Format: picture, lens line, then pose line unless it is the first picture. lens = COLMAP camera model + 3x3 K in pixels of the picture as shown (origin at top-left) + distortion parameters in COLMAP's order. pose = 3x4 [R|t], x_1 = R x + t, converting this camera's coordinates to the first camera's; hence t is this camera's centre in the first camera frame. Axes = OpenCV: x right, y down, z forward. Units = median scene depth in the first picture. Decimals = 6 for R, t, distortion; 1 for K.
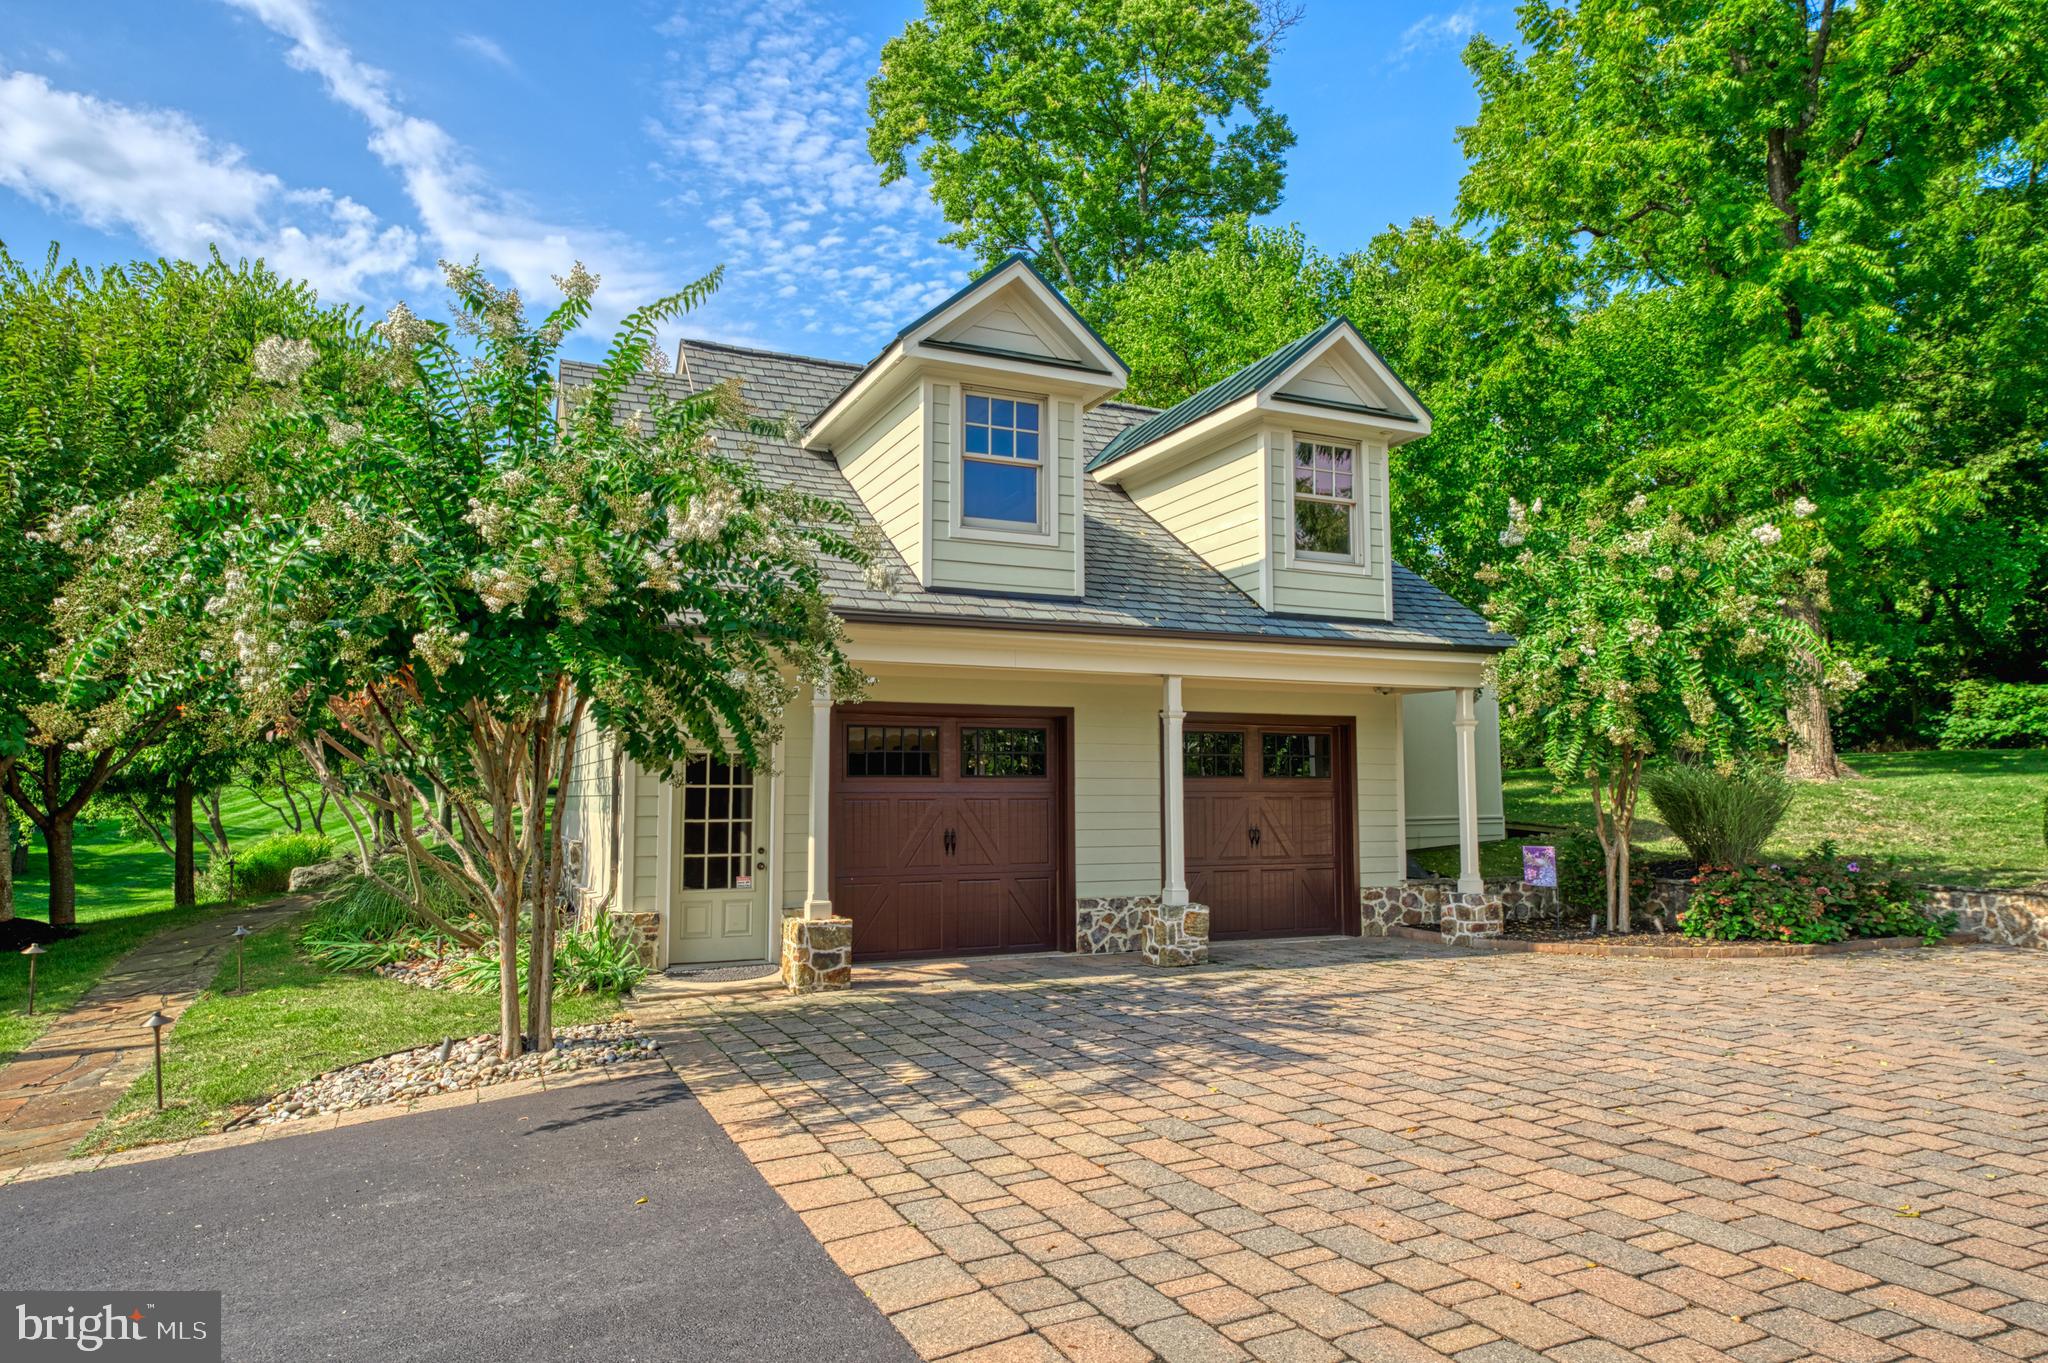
lens RADIAL K [[1266.2, 0, 1024.0], [0, 1266.2, 681.5], [0, 0, 1]] dist [0.005356, 0.000979]
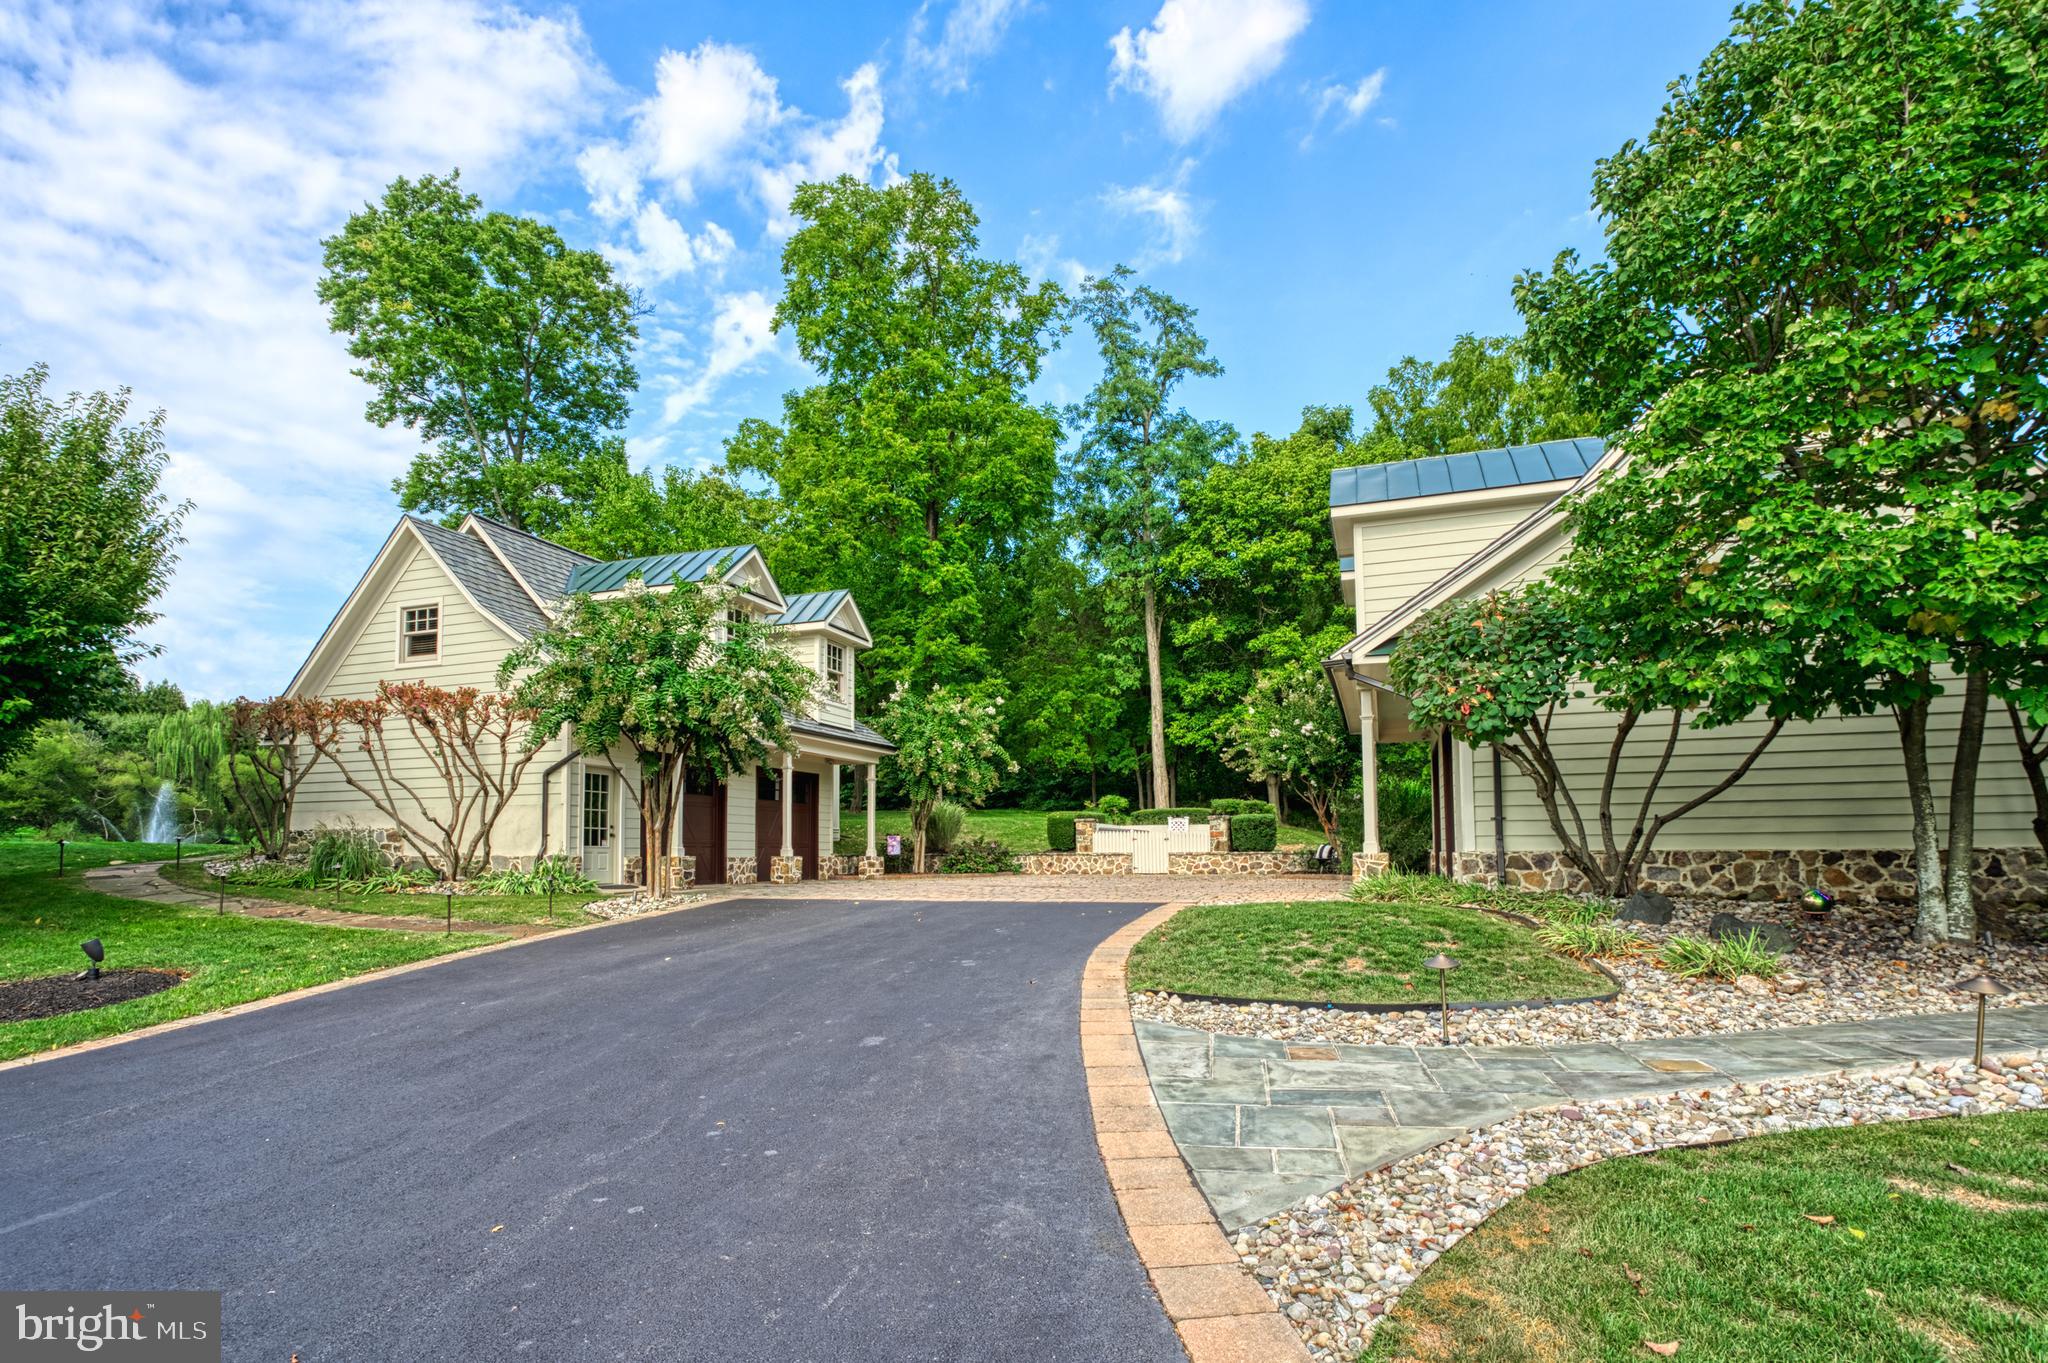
lens RADIAL K [[1001.4, 0, 1024.0], [0, 1001.4, 681.5], [0, 0, 1]] dist [-0.001035, -0.000287]
pose [[0.709352, 0.116871, 0.695098, -0.728373], [-0.063250, 0.992734, -0.102367, 0.026631], [-0.702011, 0.028650, 0.711589, -0.448705]]
